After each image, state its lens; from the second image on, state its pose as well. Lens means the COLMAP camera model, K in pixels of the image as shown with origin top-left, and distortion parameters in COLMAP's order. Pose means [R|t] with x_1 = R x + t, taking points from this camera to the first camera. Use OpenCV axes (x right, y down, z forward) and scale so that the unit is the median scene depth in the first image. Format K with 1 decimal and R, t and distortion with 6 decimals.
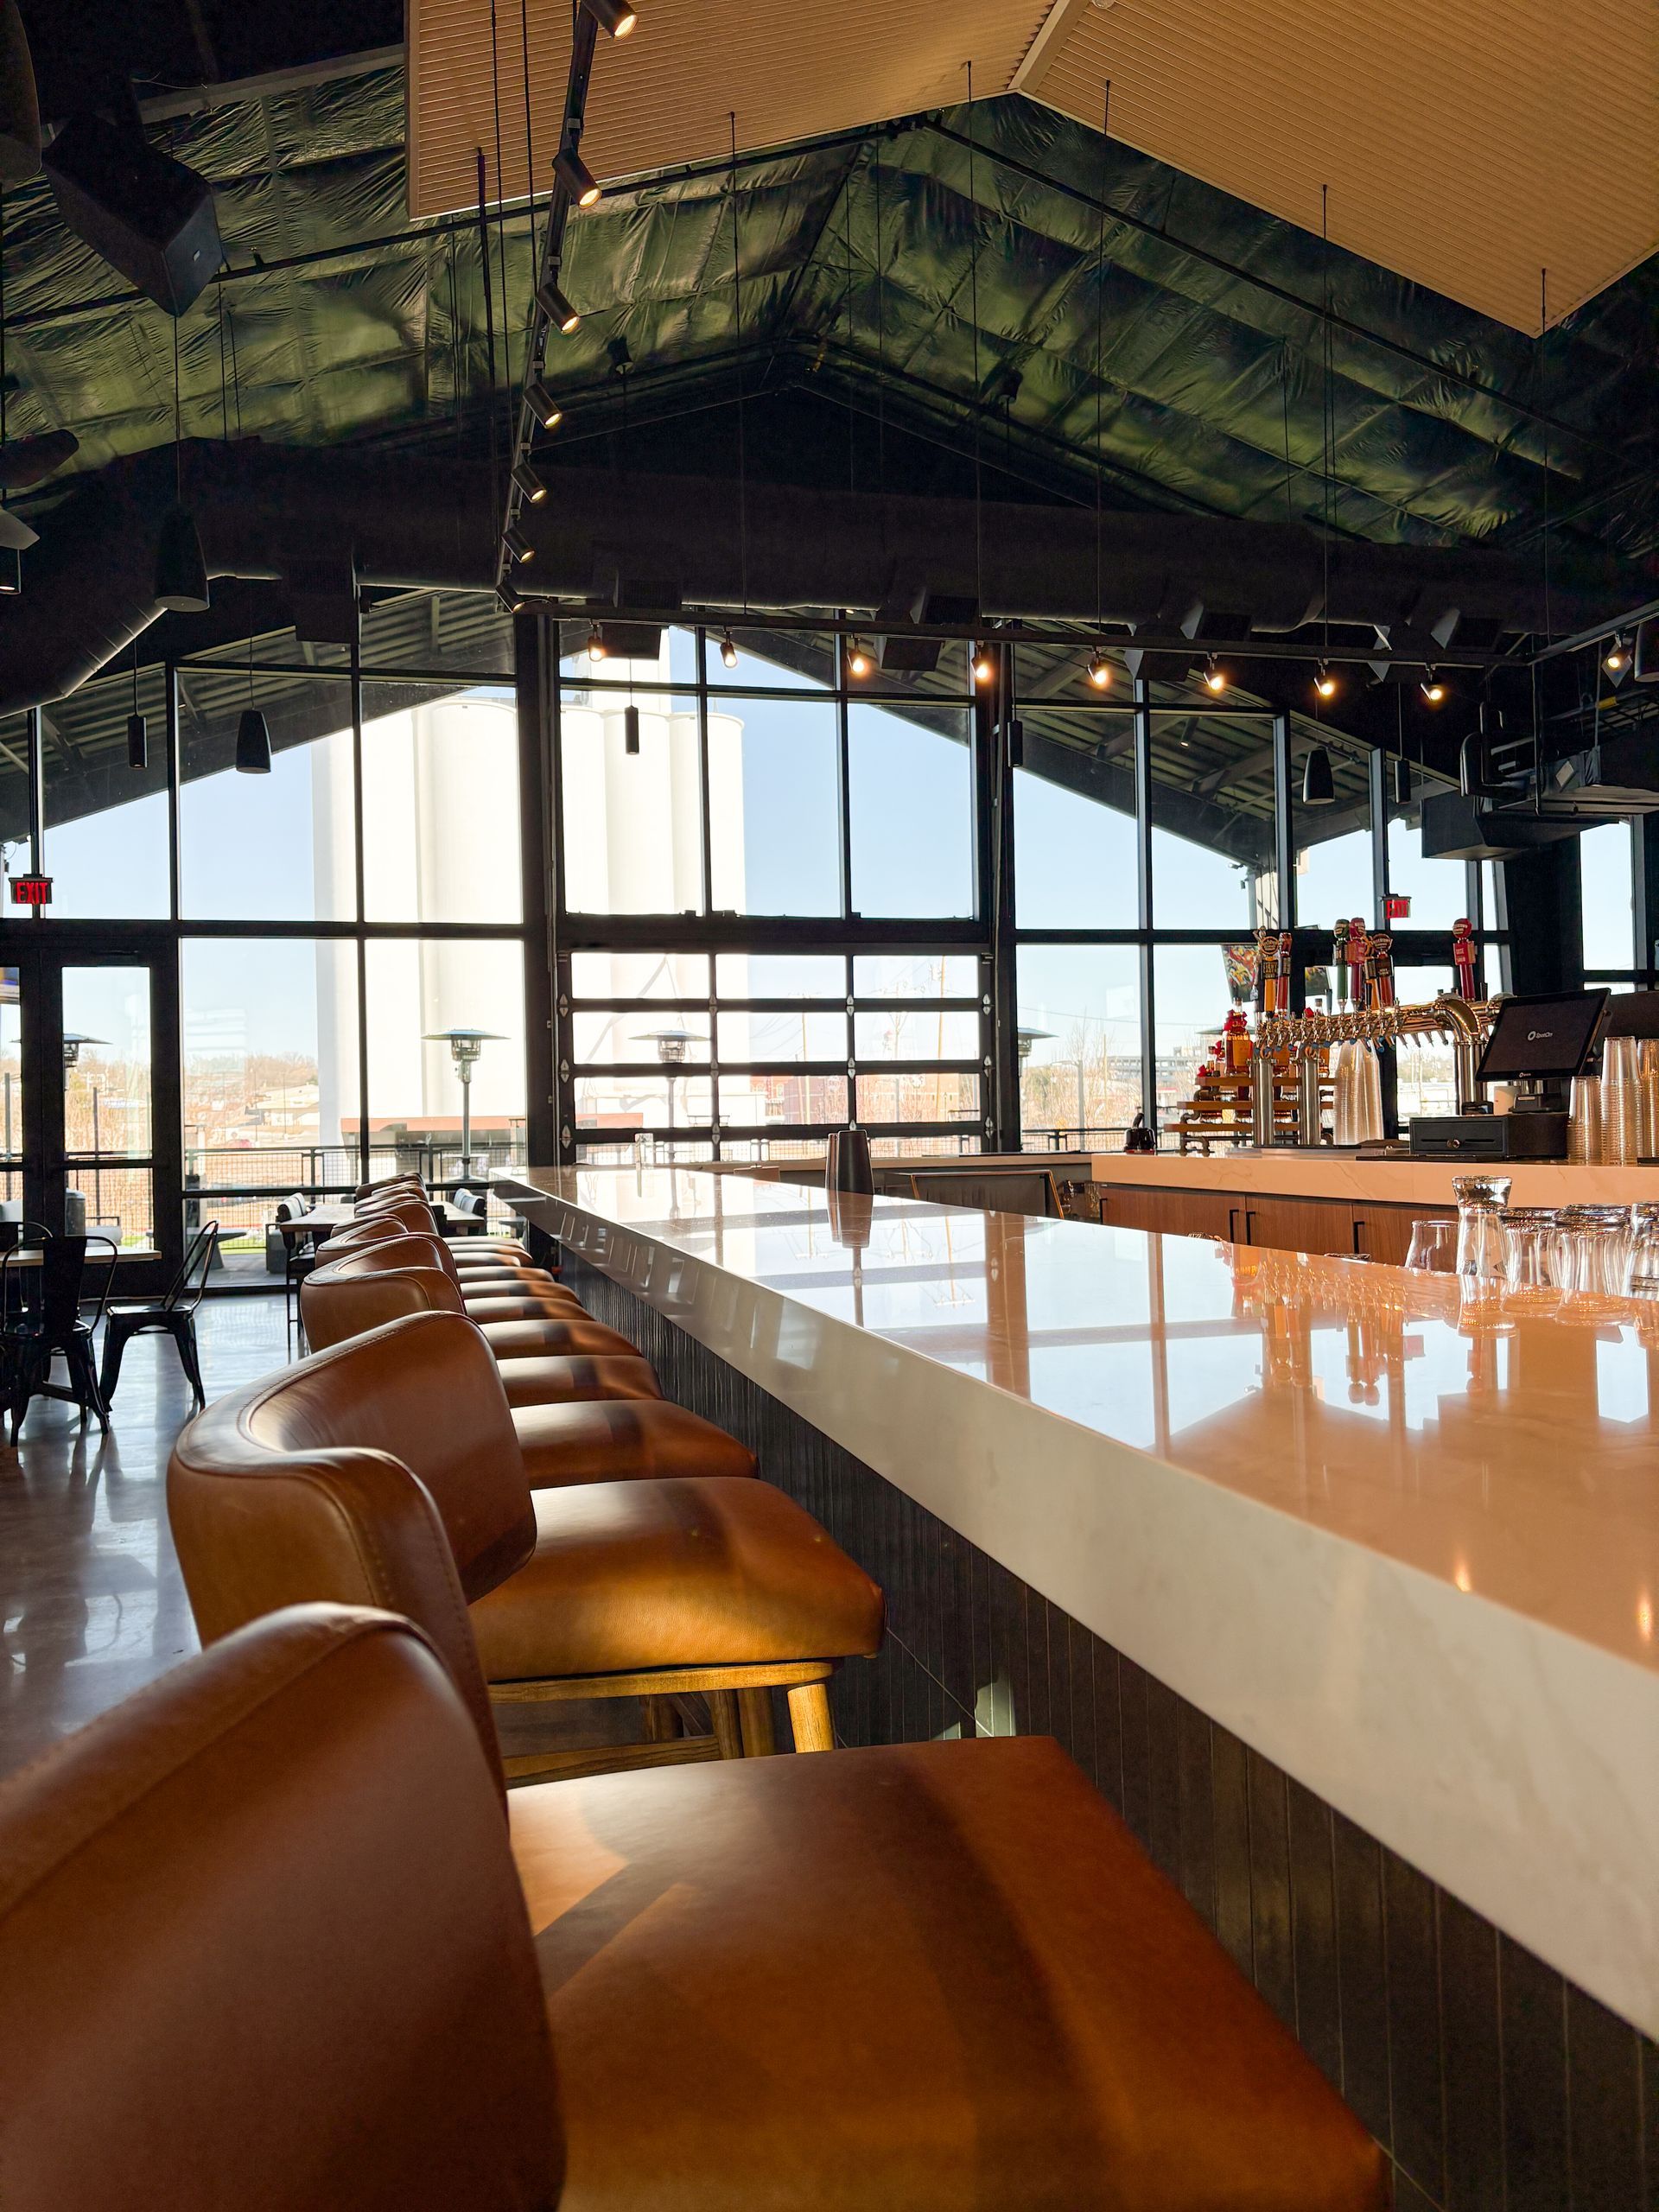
lens RADIAL K [[1670.5, 0, 829.5], [0, 1670.5, 1106.0], [0, 0, 1]] dist [0.004959, 0.003350]
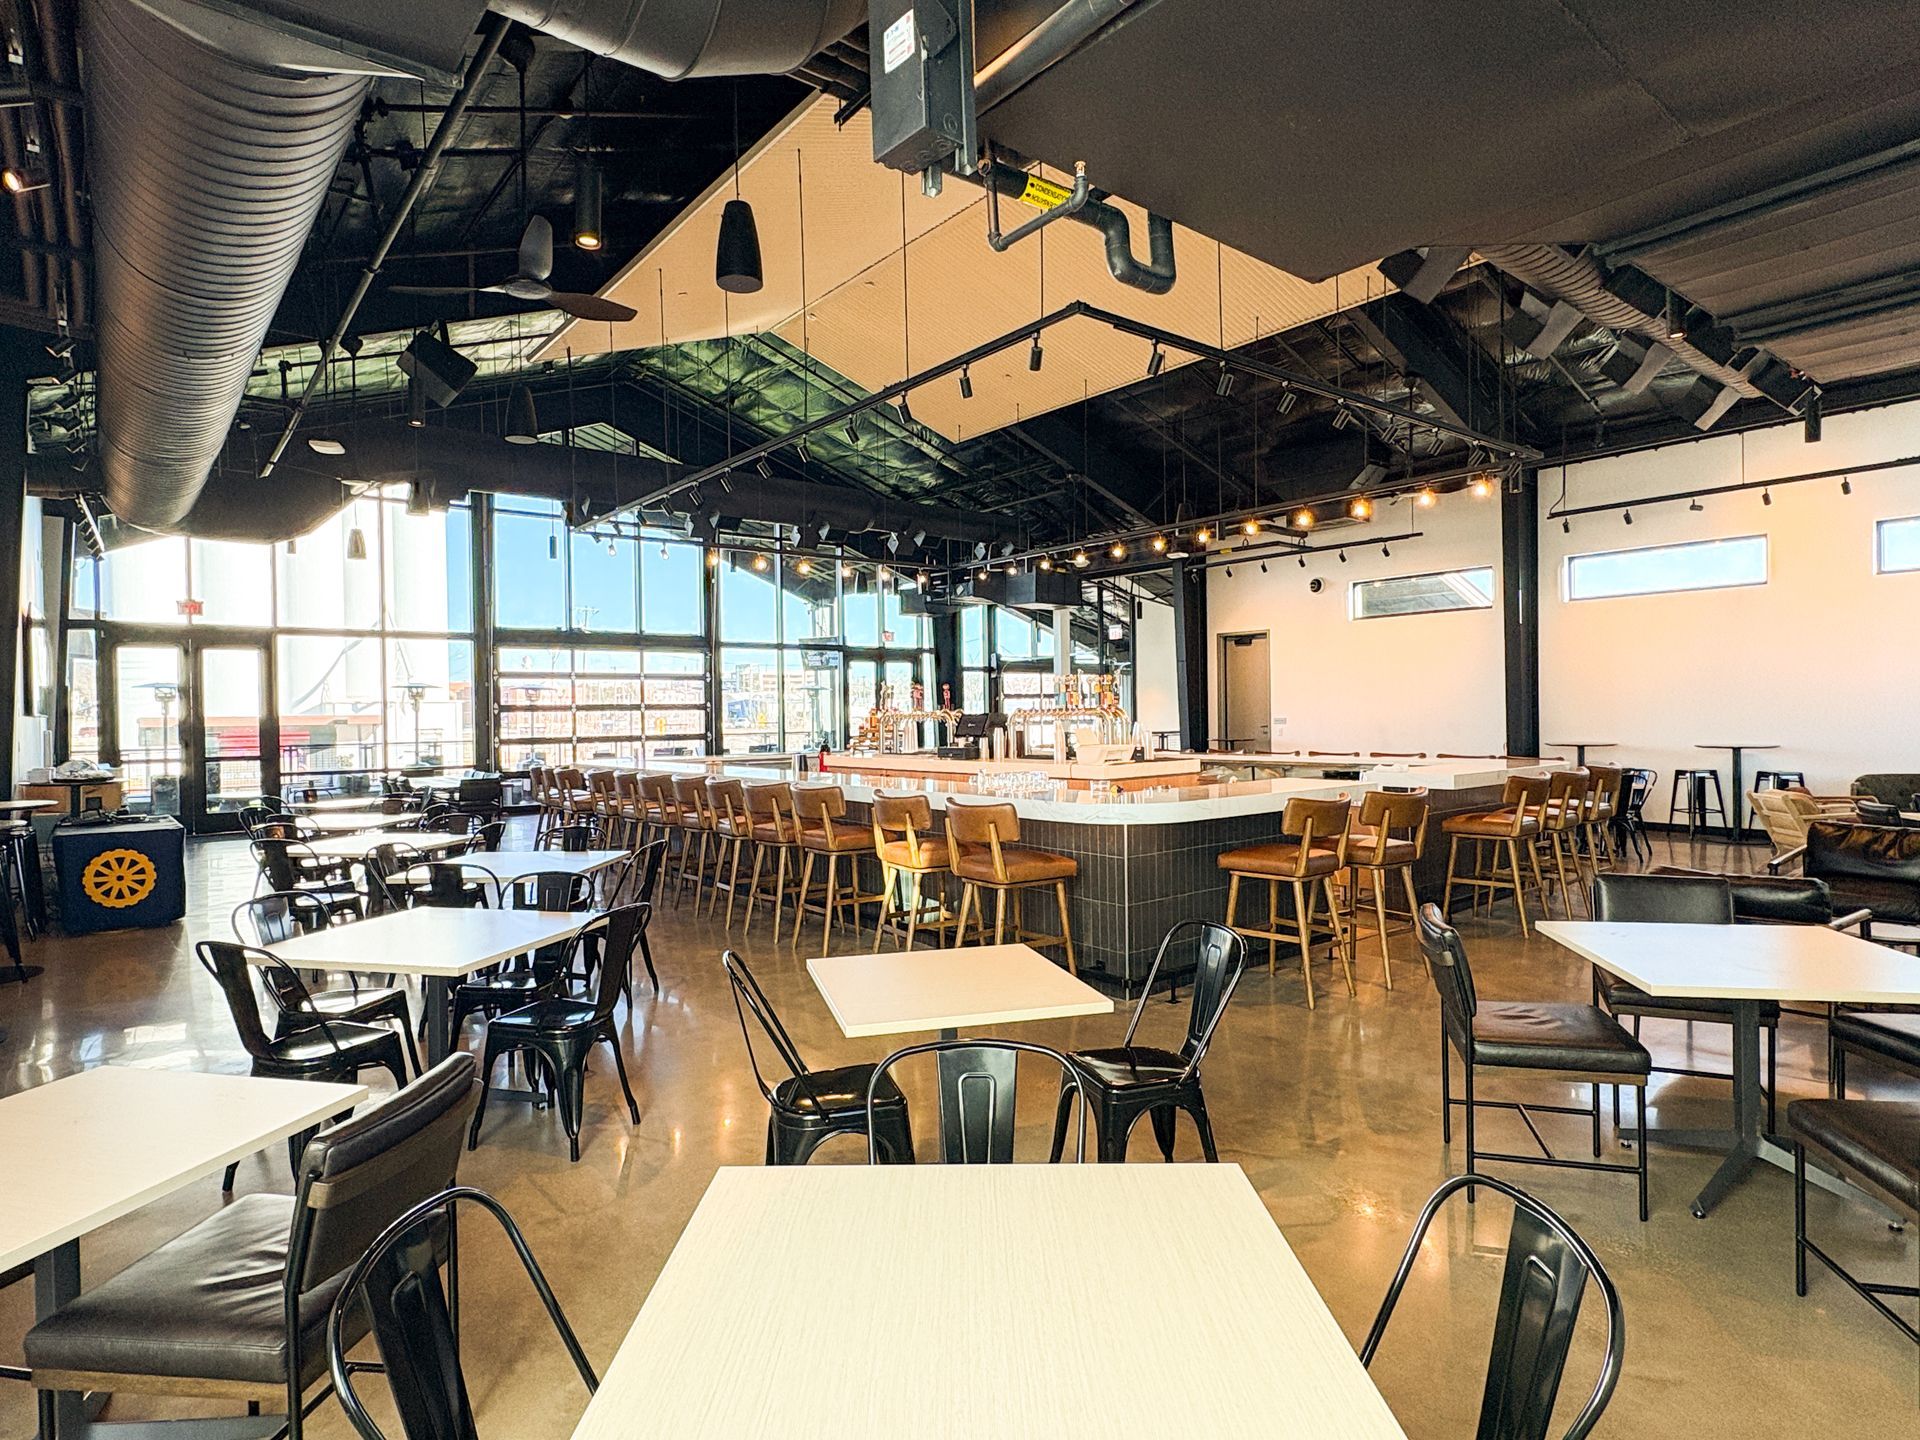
lens RADIAL K [[1095.5, 0, 960.0], [0, 1095.5, 720.0], [0, 0, 1]] dist [-0.002030, 0.000825]
pose [[0.907808, 0.002348, 0.419379, -0.204875], [-0.007824, 0.999905, 0.011337, -0.026208], [-0.419313, -0.013573, 0.907740, -0.403611]]
